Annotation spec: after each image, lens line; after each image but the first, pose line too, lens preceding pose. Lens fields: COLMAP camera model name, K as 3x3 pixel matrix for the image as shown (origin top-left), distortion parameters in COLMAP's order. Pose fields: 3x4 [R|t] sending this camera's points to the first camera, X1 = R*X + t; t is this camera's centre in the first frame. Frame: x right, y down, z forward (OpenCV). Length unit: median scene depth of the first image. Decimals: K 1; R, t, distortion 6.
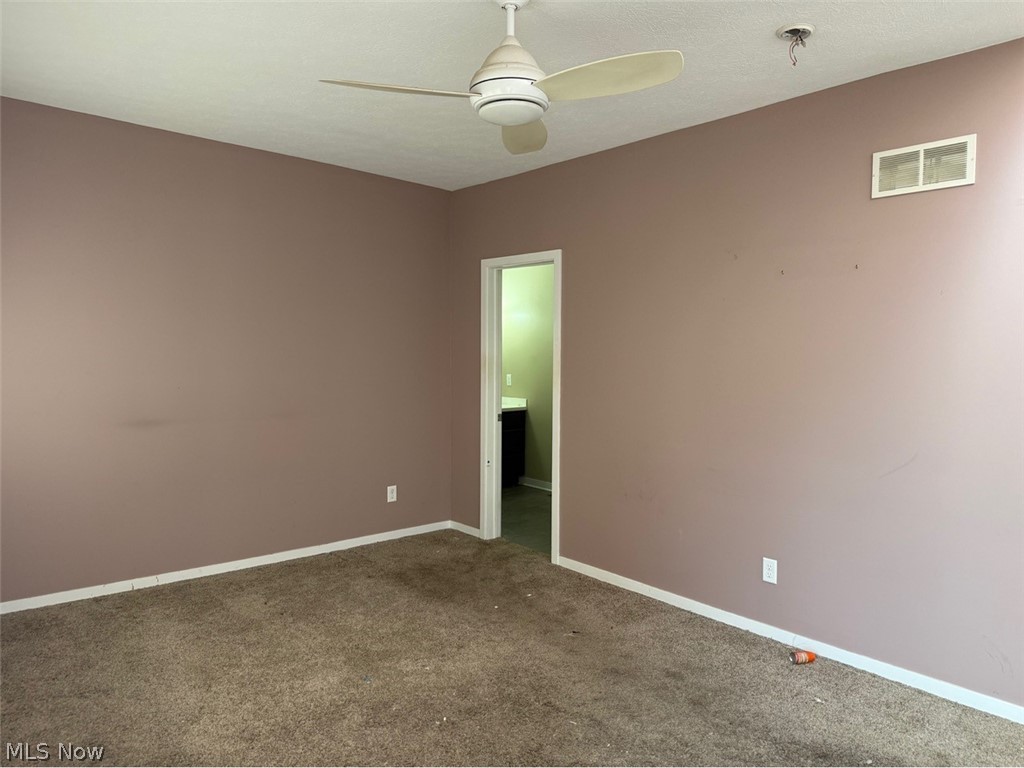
lens RADIAL K [[720.0, 0, 508.1], [0, 720.0, 382.9], [0, 0, 1]] dist [0.037042, -0.037254]
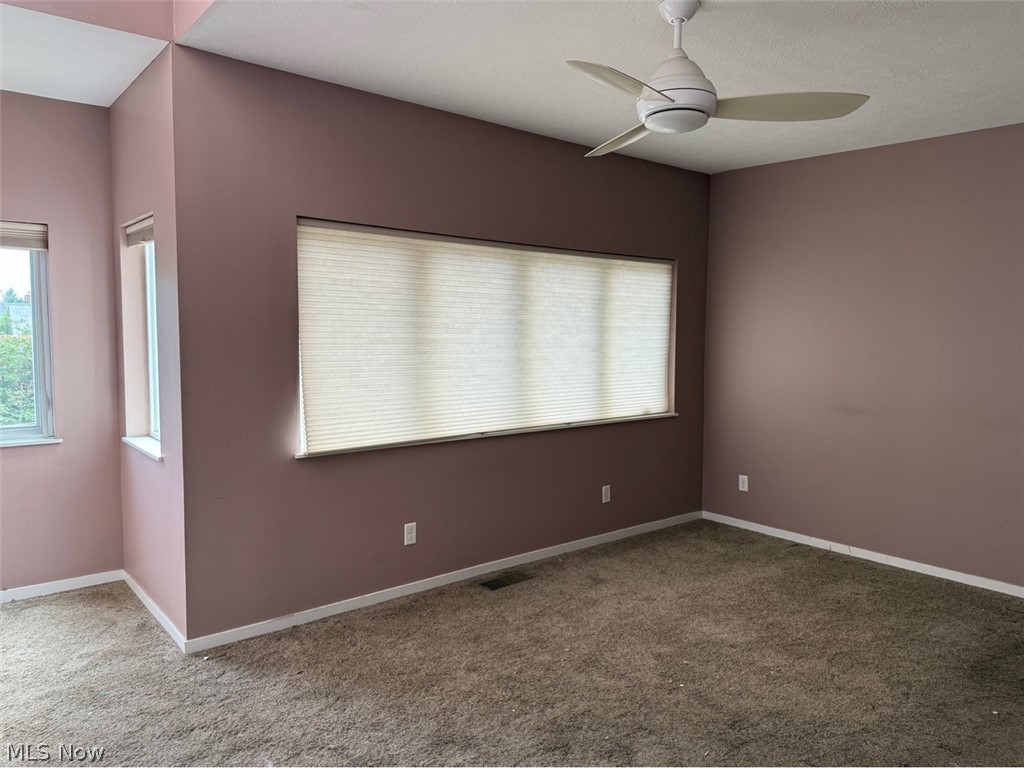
lens RADIAL K [[720.0, 0, 507.9], [0, 720.0, 385.6], [0, 0, 1]] dist [0.037042, -0.037254]
pose [[-0.007504, 0.069614, -0.997546, 0.667427], [-0.057400, 0.995899, 0.069931, -0.034416], [0.998323, 0.057784, -0.003477, 0.486335]]
